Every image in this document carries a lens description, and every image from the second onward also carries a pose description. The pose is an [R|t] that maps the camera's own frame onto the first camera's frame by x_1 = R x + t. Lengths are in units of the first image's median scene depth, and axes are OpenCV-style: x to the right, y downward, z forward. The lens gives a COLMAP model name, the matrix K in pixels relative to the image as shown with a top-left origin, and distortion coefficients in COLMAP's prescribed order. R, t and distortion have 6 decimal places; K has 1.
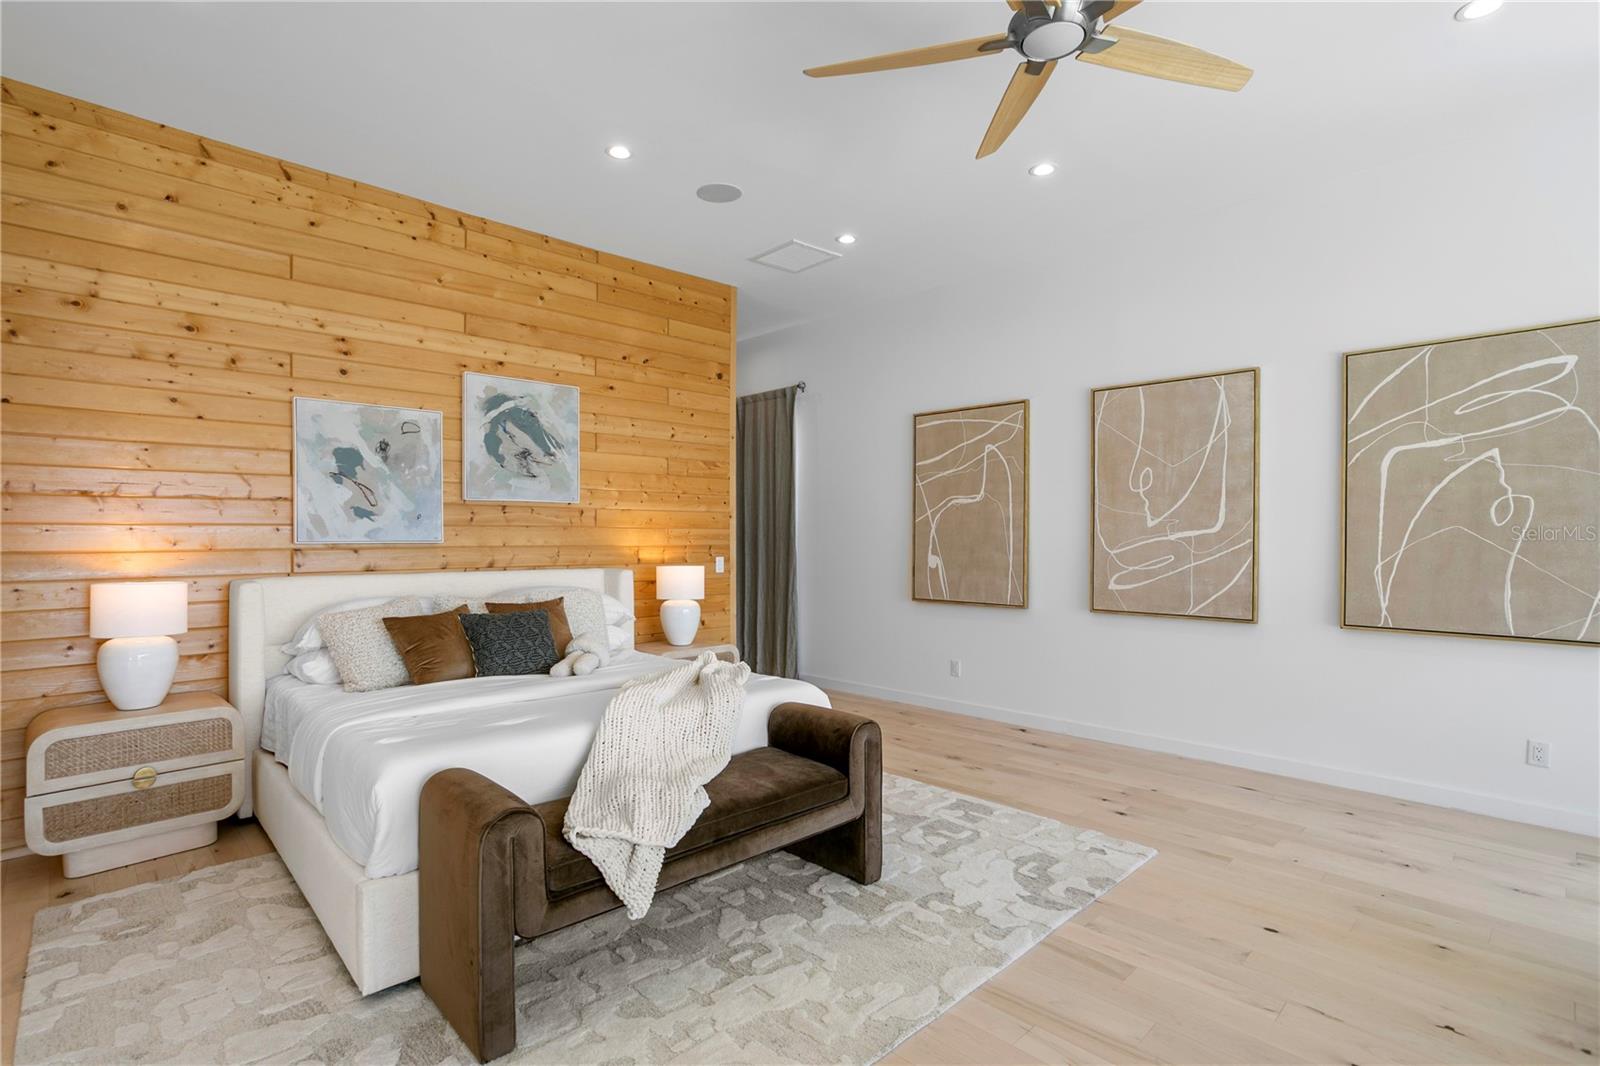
lens RADIAL K [[764.0, 0, 785.7], [0, 764.0, 540.2], [0, 0, 1]] dist [-0.026966, 0.015145]
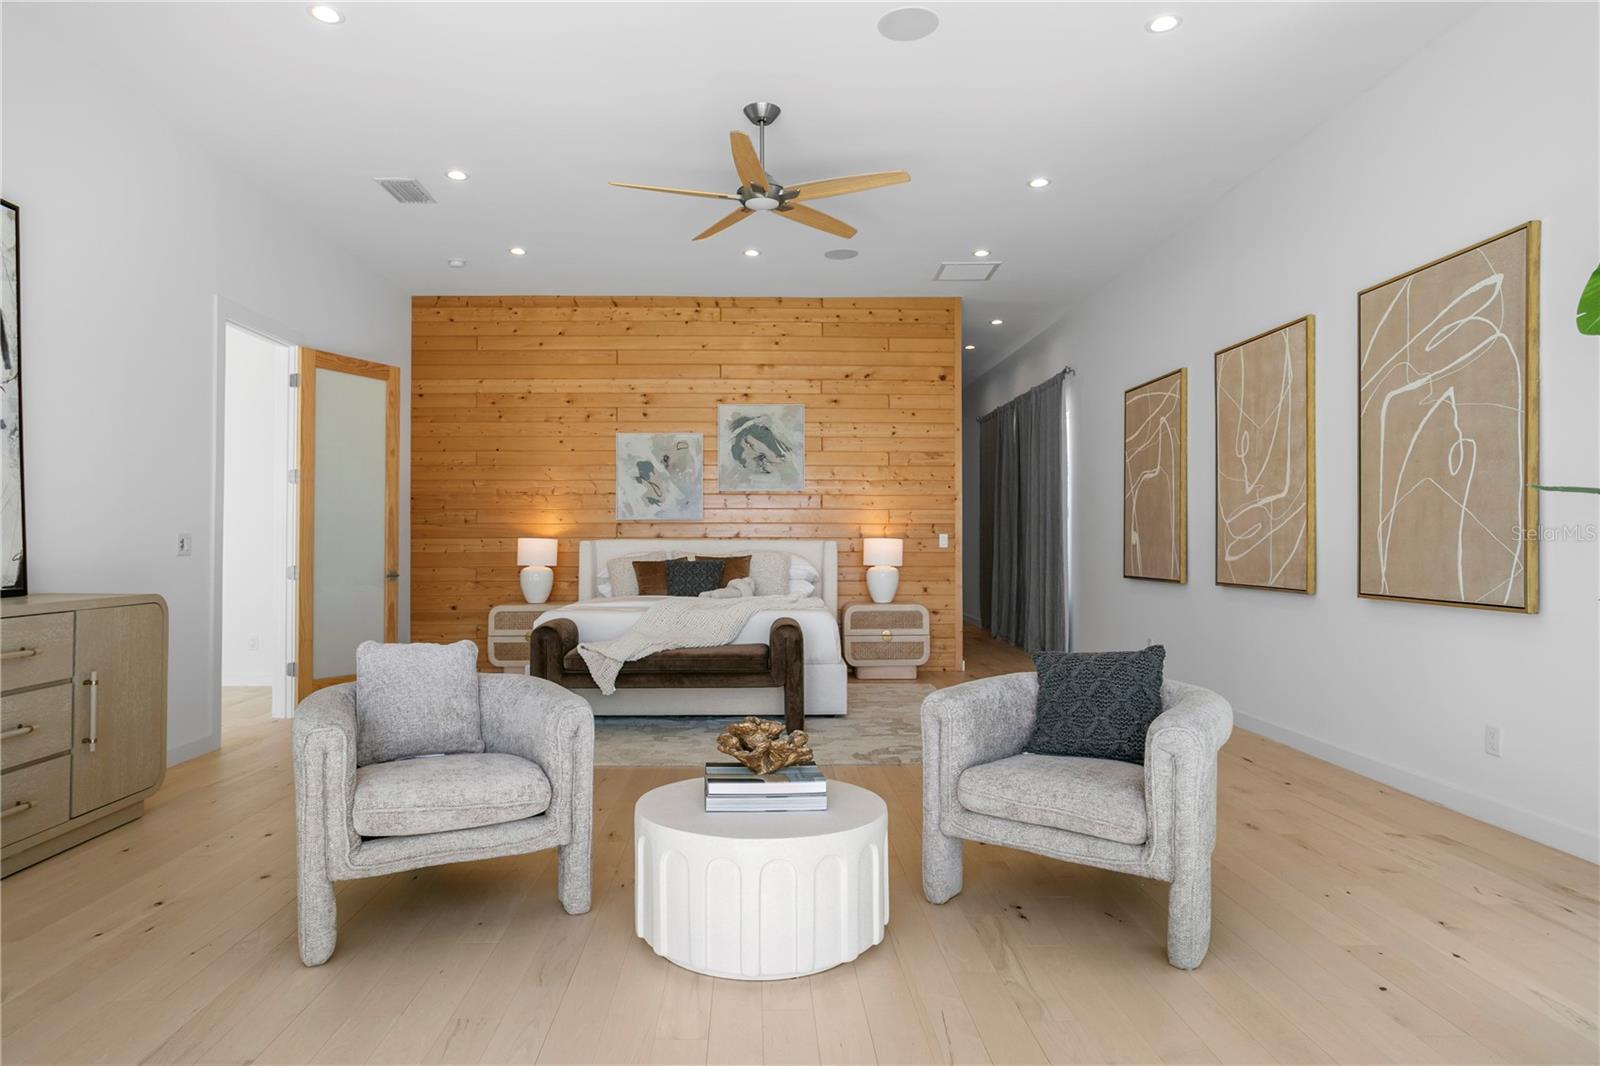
lens RADIAL K [[881.9, 0, 797.0], [0, 881.9, 532.4], [0, 0, 1]] dist [-0.021036, 0.014065]
pose [[0.760178, -0.005749, -0.649689, 0.886041], [-0.002818, 0.999922, -0.012145, 0.052707], [0.649708, 0.011063, 0.760103, -0.224888]]
